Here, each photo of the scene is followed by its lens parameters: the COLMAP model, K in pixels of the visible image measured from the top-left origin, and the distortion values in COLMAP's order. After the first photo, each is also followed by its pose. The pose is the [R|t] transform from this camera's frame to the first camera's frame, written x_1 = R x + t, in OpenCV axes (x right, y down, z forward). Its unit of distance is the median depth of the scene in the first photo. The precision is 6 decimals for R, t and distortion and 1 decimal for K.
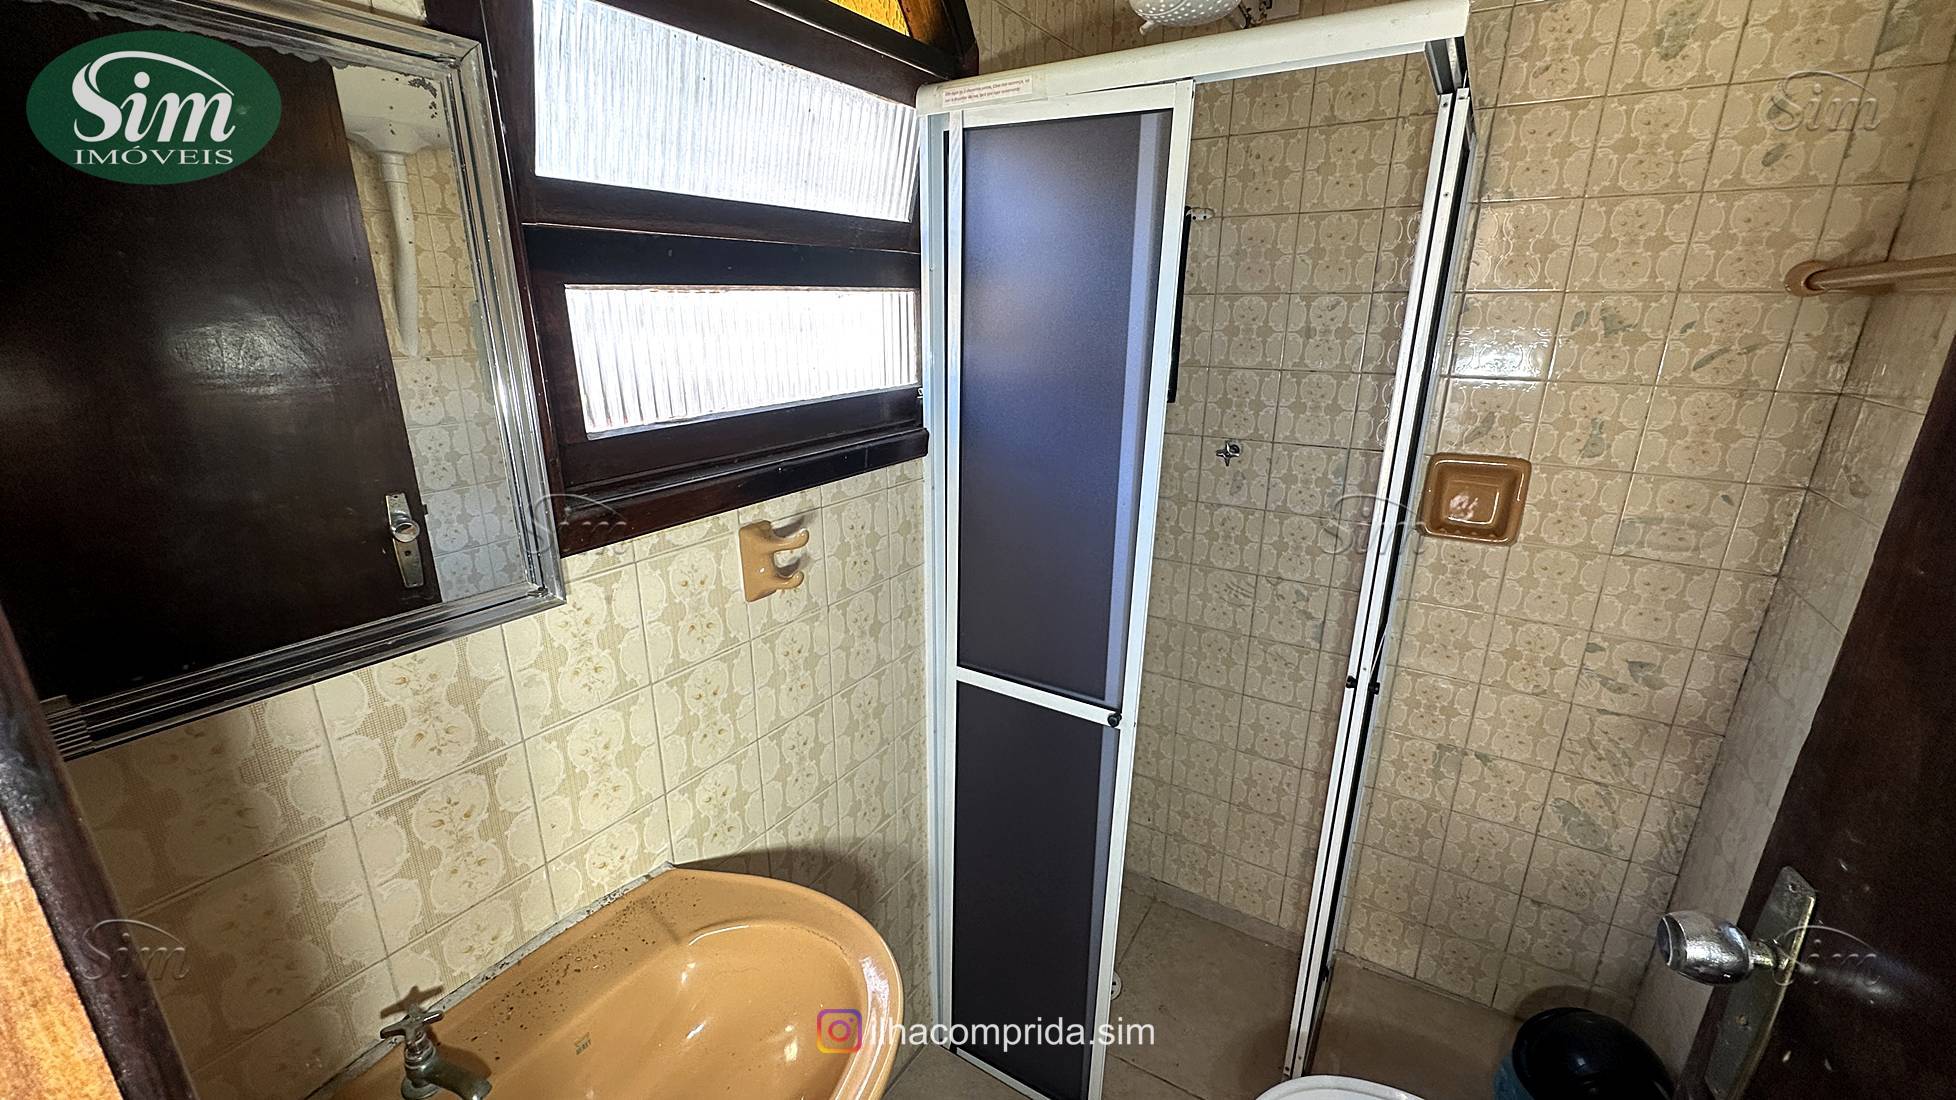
lens RADIAL K [[780.1, 0, 977.2], [0, 780.1, 547.6], [0, 0, 1]] dist [-0.003865, -0.000032]
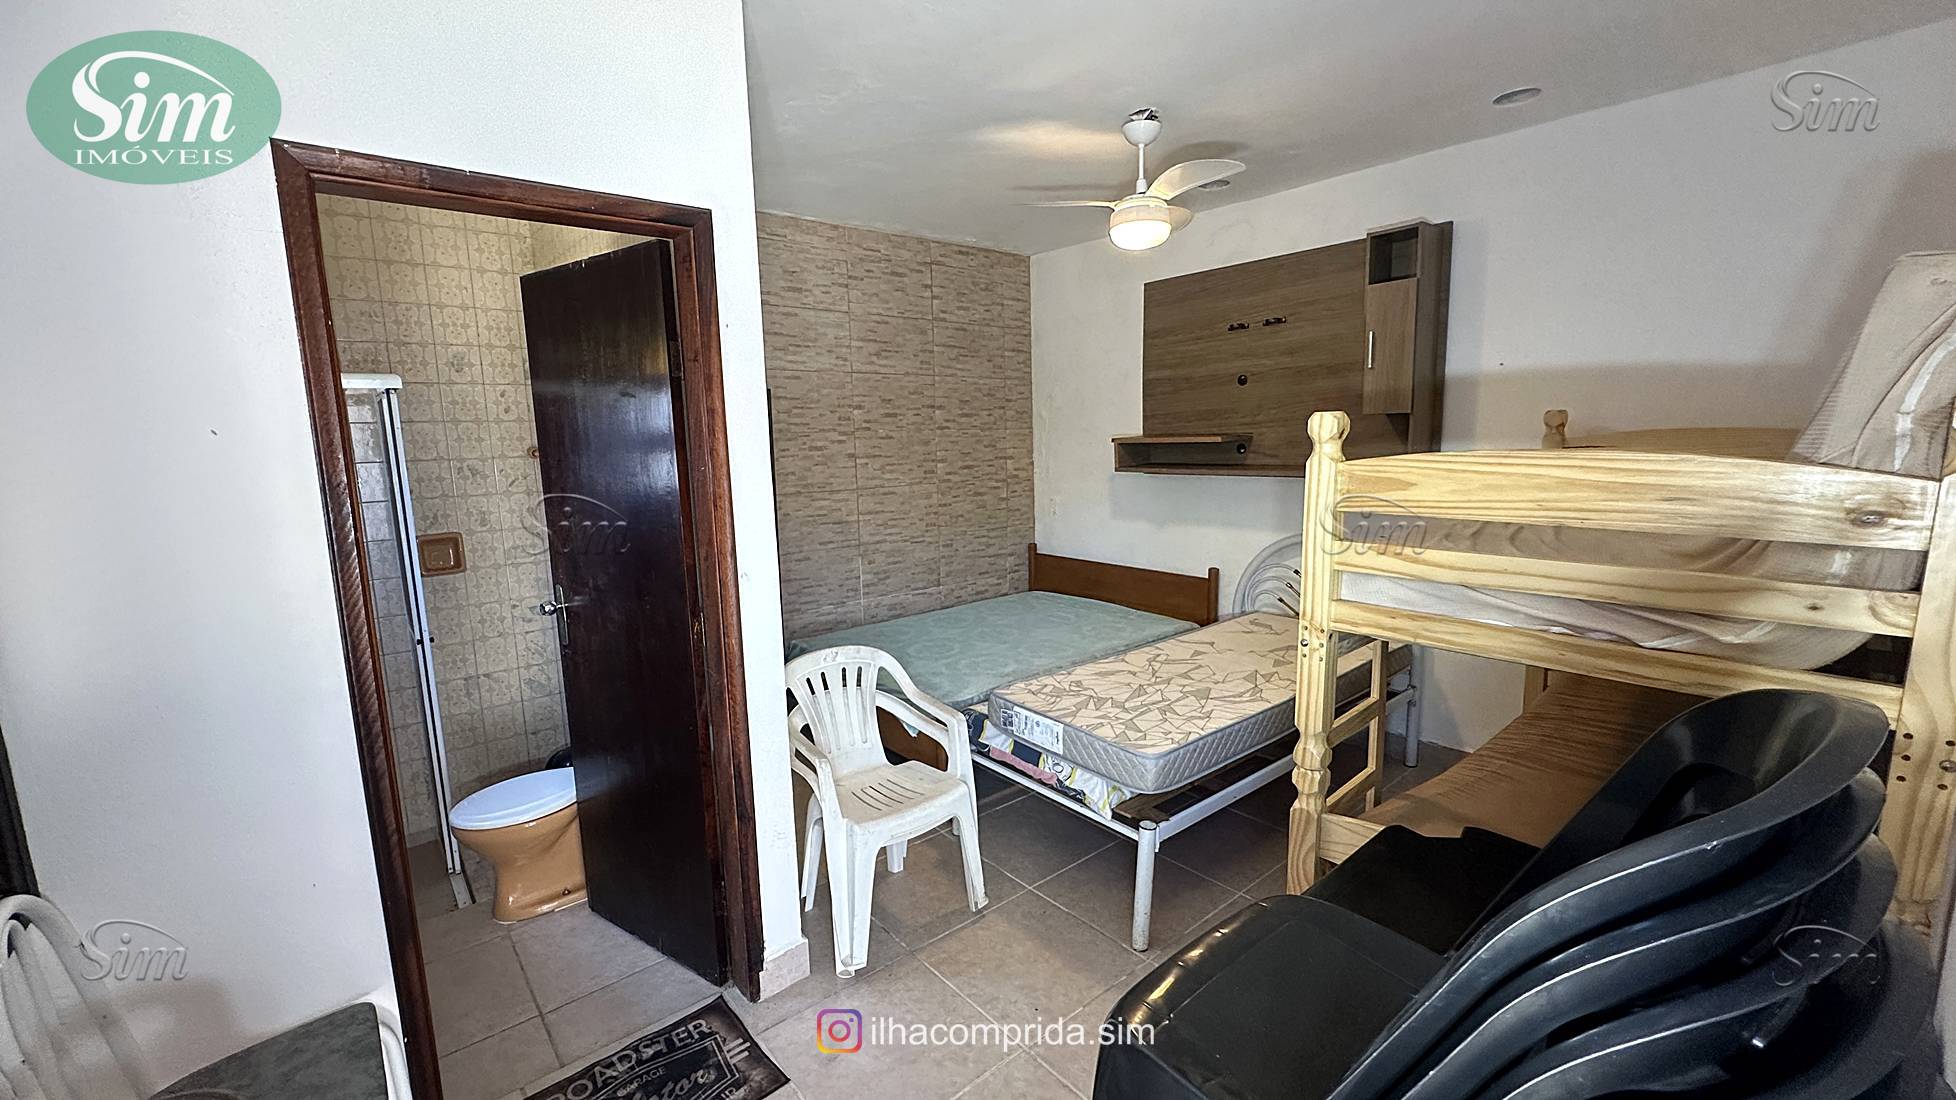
lens RADIAL K [[780.1, 0, 975.8], [0, 780.1, 551.0], [0, 0, 1]] dist [-0.003865, -0.000032]
pose [[0.311276, -0.159601, 0.936821, -0.930805], [0.310615, 0.948739, 0.058424, 0.268770], [-0.898123, 0.272805, 0.344894, -1.083884]]
